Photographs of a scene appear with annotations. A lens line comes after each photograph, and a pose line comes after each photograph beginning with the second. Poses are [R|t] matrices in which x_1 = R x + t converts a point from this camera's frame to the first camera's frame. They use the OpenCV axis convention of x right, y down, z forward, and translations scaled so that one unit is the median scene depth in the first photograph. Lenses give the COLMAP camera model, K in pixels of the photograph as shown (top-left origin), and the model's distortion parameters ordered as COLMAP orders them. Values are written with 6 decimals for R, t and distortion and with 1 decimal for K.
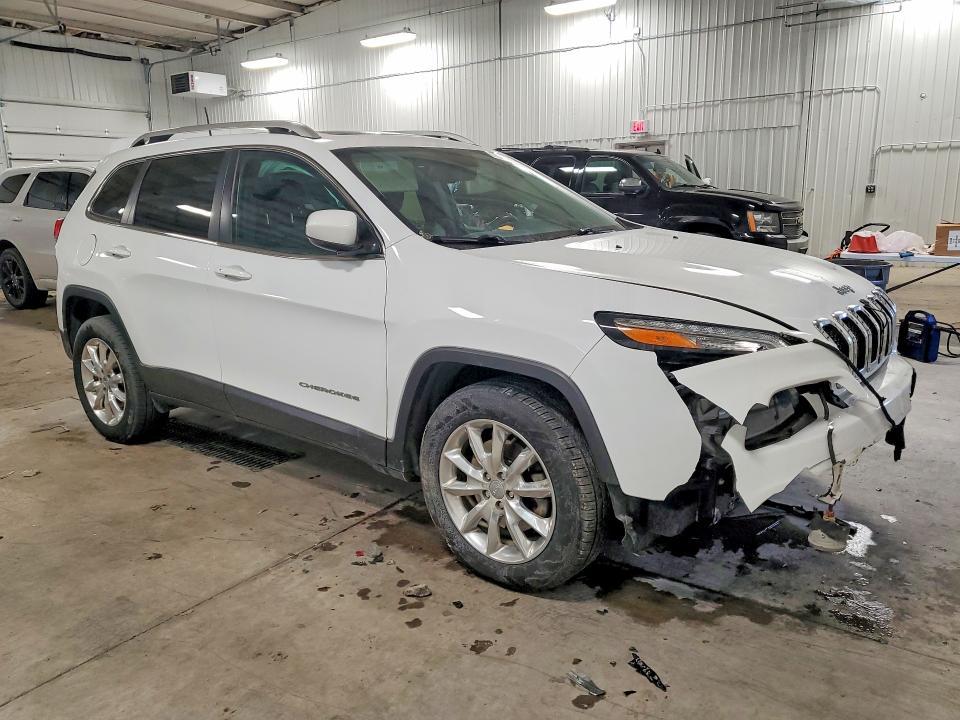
lens RADIAL K [[793.7, 0, 480.0], [0, 793.7, 360.0], [0, 0, 1]] dist [0.002322, -0.002851]
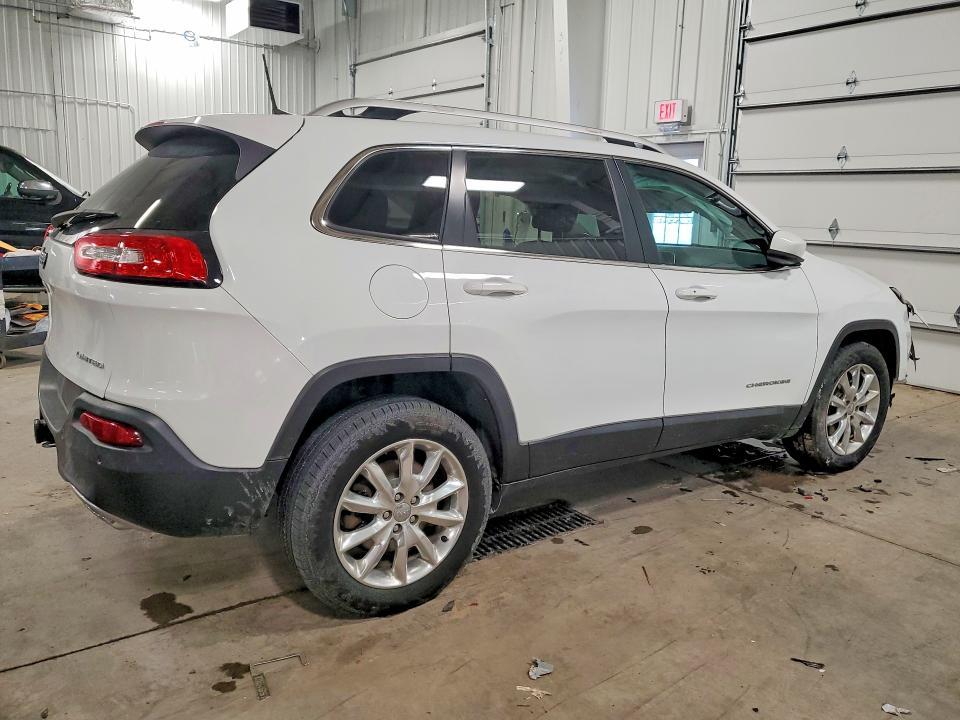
lens RADIAL K [[752.9, 0, 497.9], [0, 752.9, 365.1], [0, 0, 1]] dist [-0.226538, 0.246230]
pose [[0.297895, -0.176594, 0.938122, -1.134282], [0.159270, 0.978159, 0.133555, -0.166796], [-0.941218, 0.109629, 0.319515, 0.900487]]
